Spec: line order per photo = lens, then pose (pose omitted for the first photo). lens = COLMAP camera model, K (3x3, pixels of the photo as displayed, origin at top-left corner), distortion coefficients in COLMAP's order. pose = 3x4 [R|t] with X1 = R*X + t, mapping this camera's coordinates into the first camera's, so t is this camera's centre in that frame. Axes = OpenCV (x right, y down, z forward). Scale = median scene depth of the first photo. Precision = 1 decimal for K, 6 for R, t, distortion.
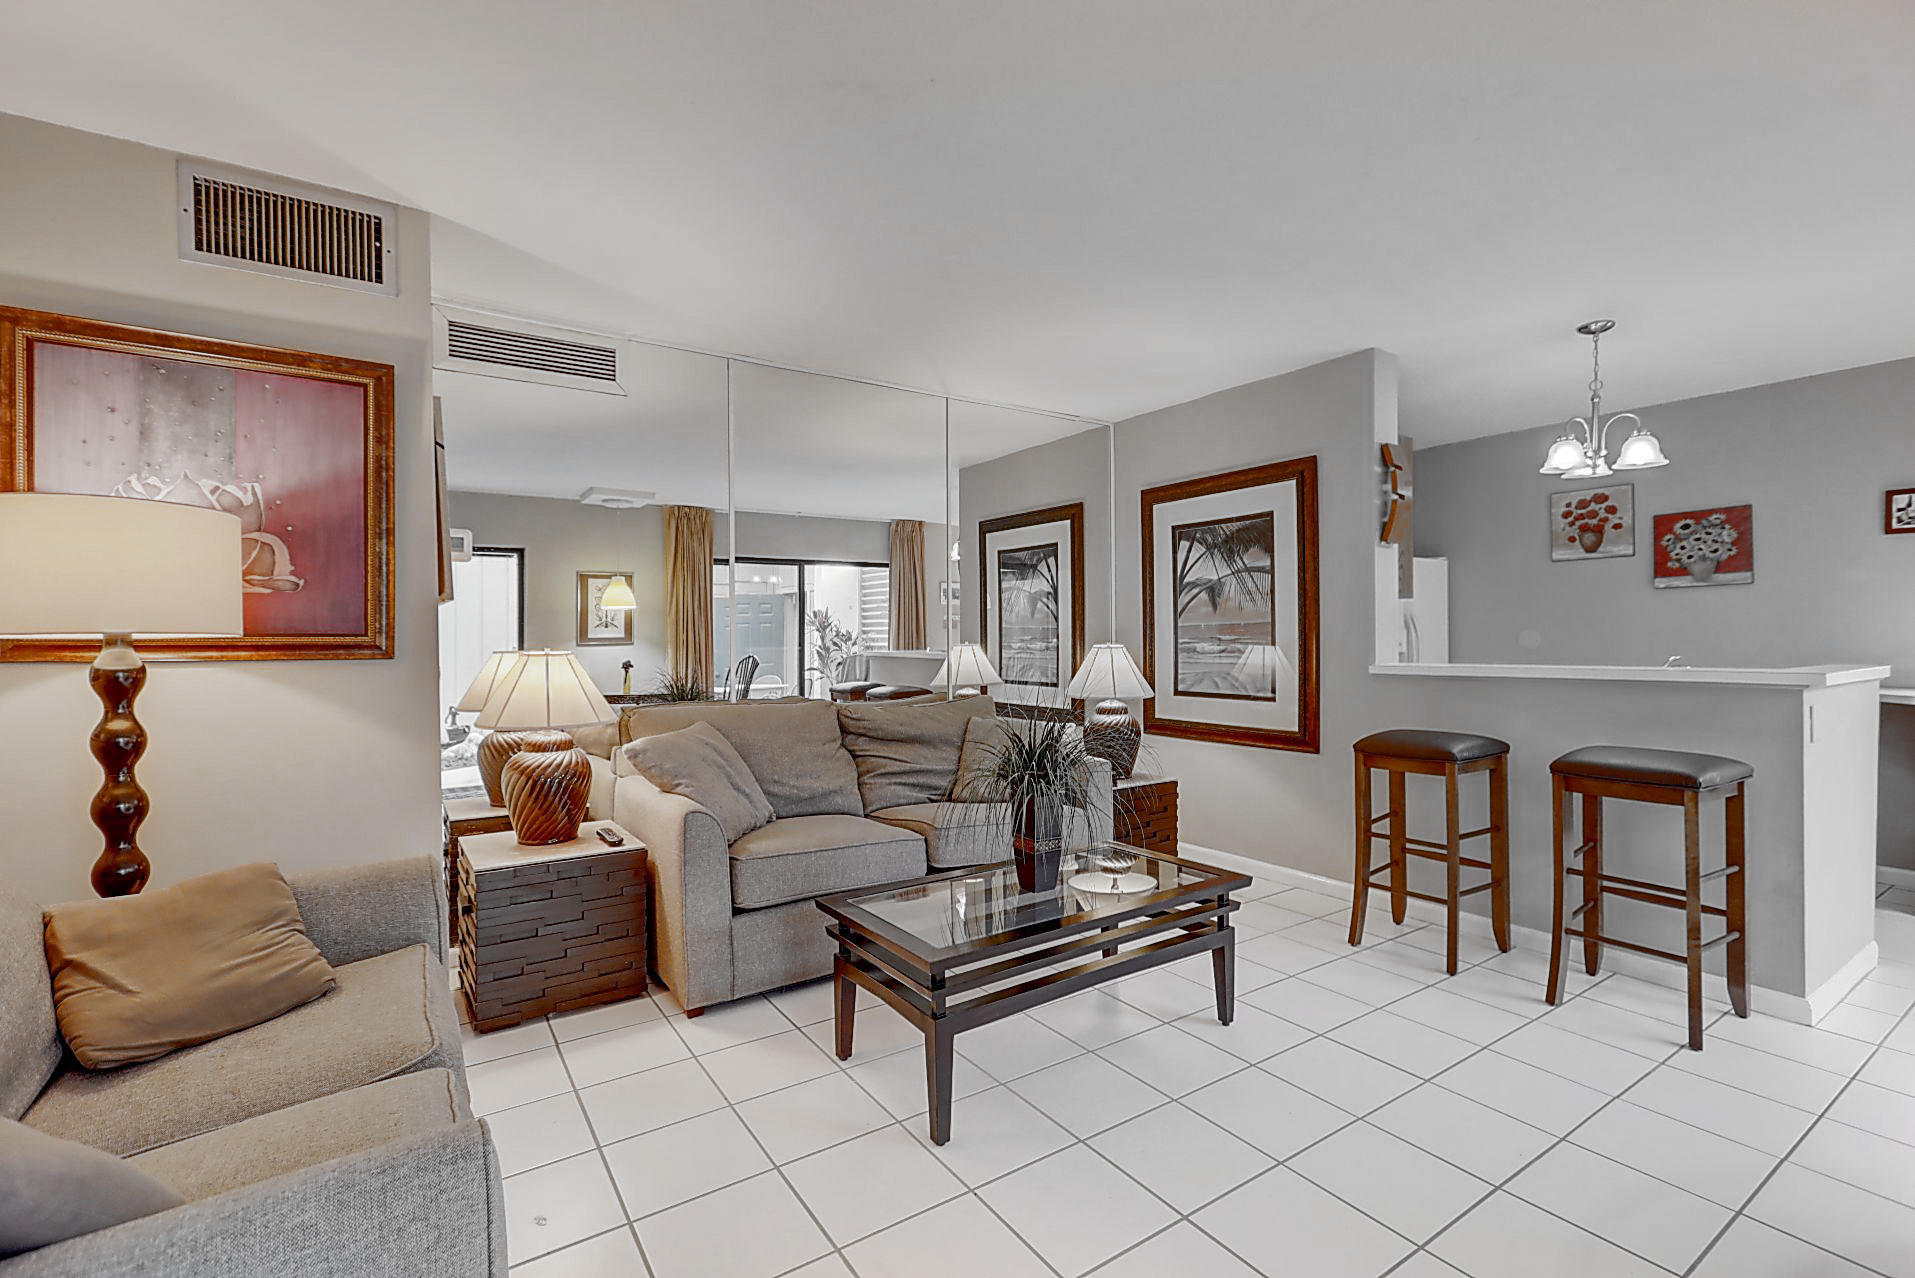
lens RADIAL K [[829.1, 0, 957.5], [0, 829.1, 639.0], [0, 0, 1]] dist [-0.000060, -0.000605]
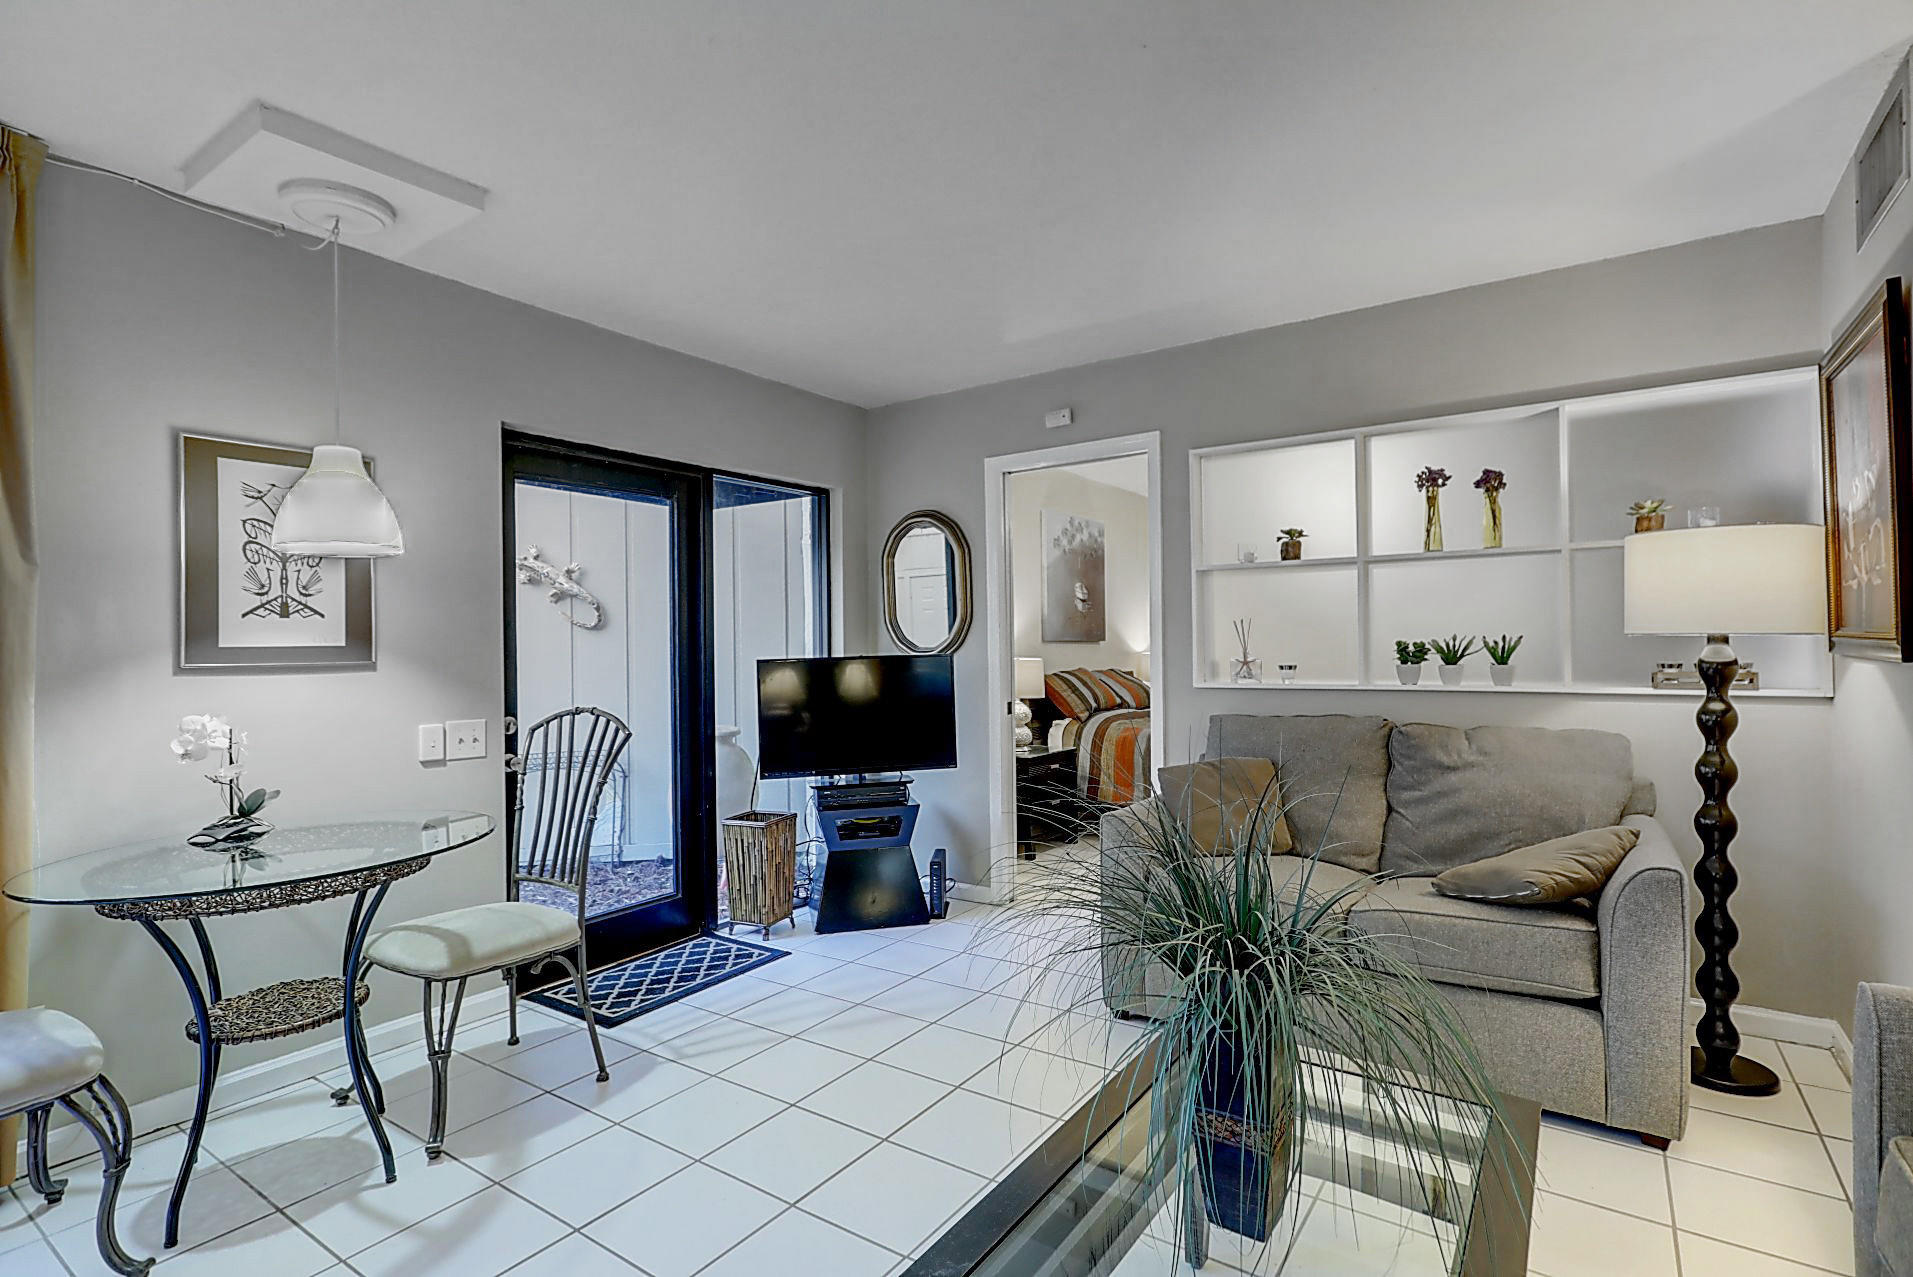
lens RADIAL K [[911.0, 0, 990.3], [0, 911.0, 640.2], [0, 0, 1]] dist [-0.003110, -0.000263]
pose [[-0.916171, 0.019644, -0.400306, 0.240968], [0.021012, 0.999779, 0.000972, -0.008840], [0.400237, -0.007520, -0.916381, 0.786788]]
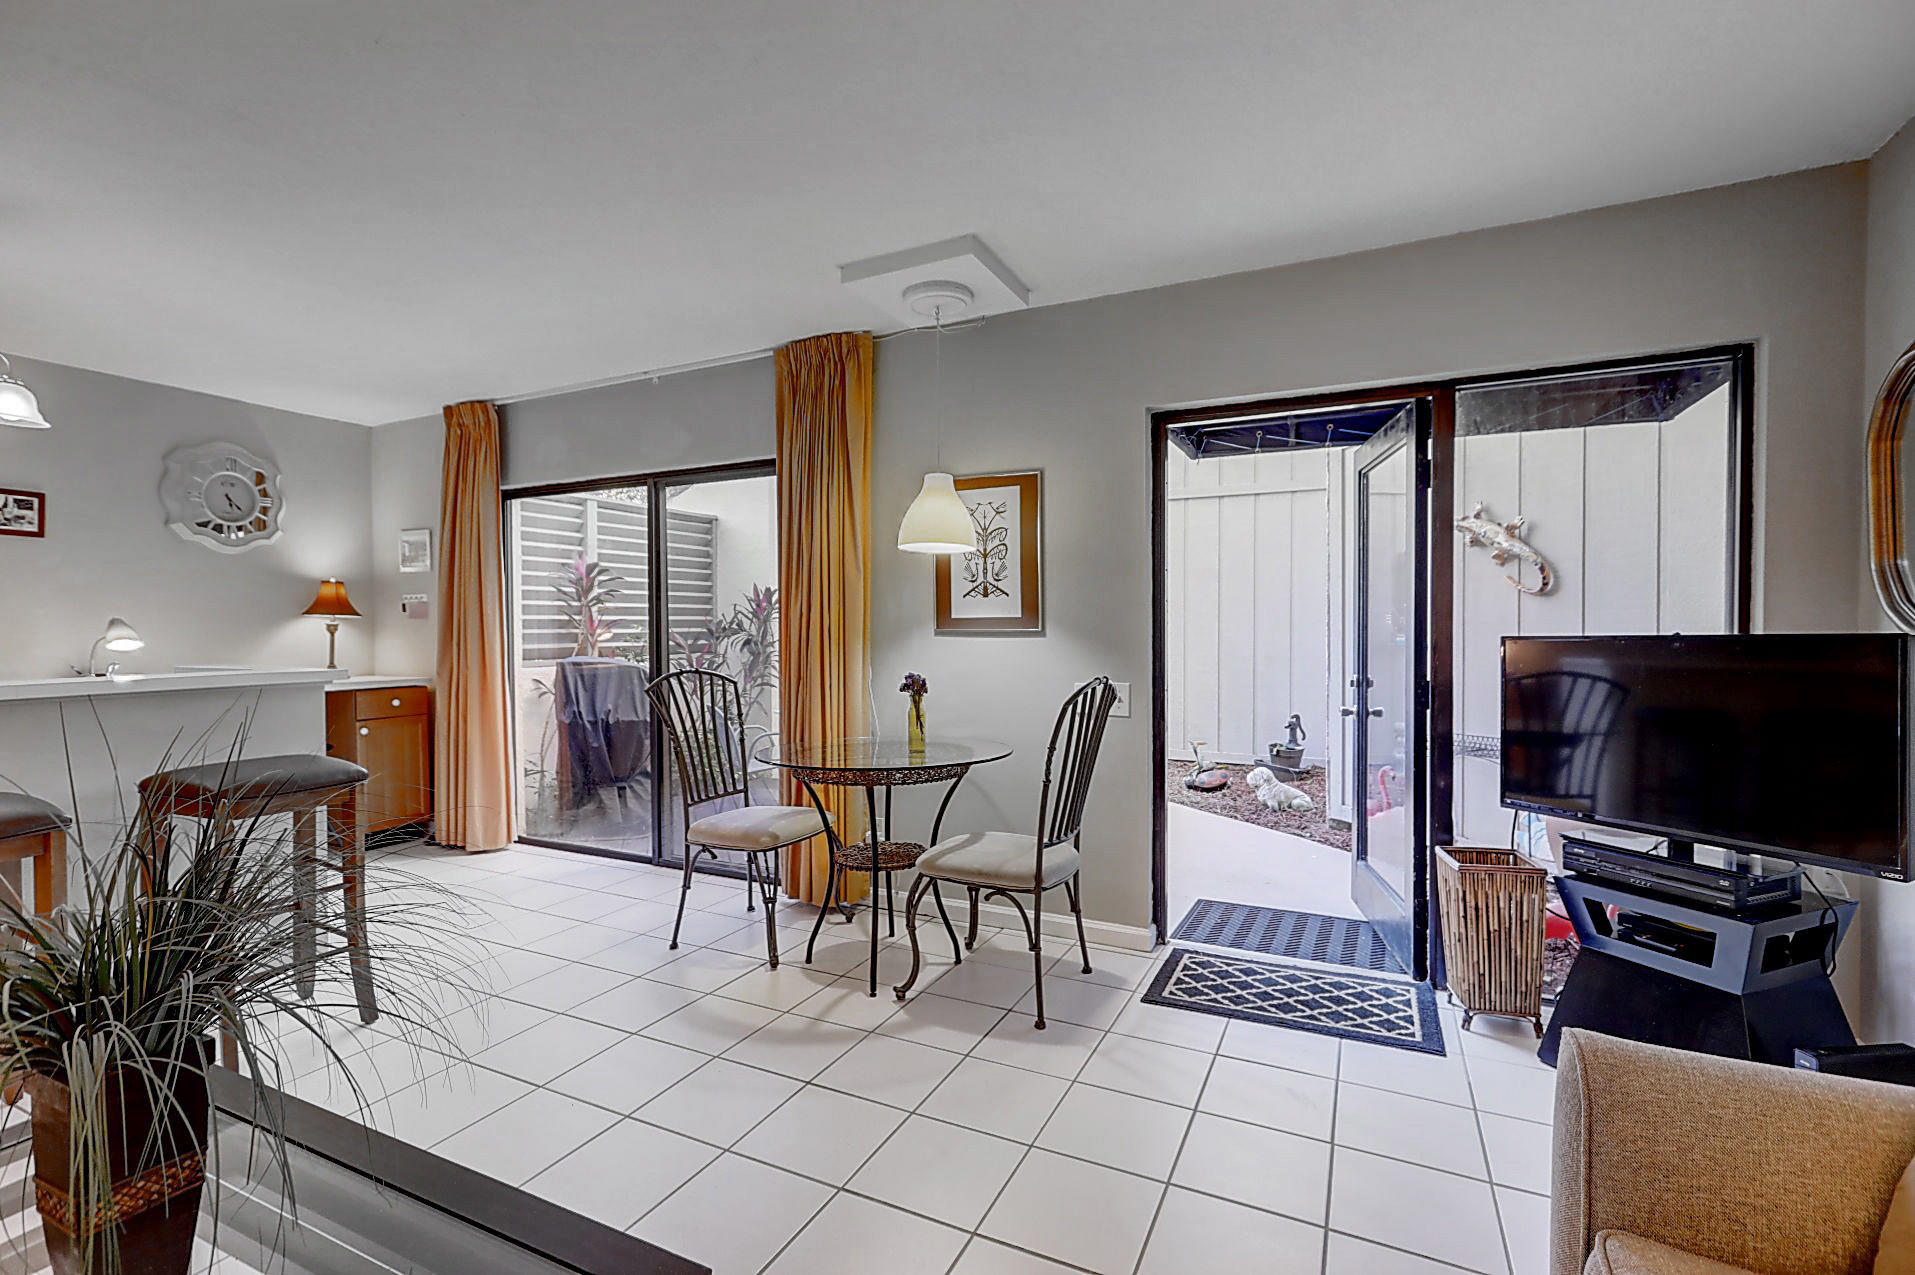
lens RADIAL K [[854.5, 0, 956.7], [0, 854.5, 642.1], [0, 0, 1]] dist [0.003221, 0.000329]
pose [[-0.514864, -0.003999, 0.857262, -0.240378], [0.012612, 0.999846, 0.012239, -0.001092], [-0.857179, 0.017113, -0.514734, 0.486781]]
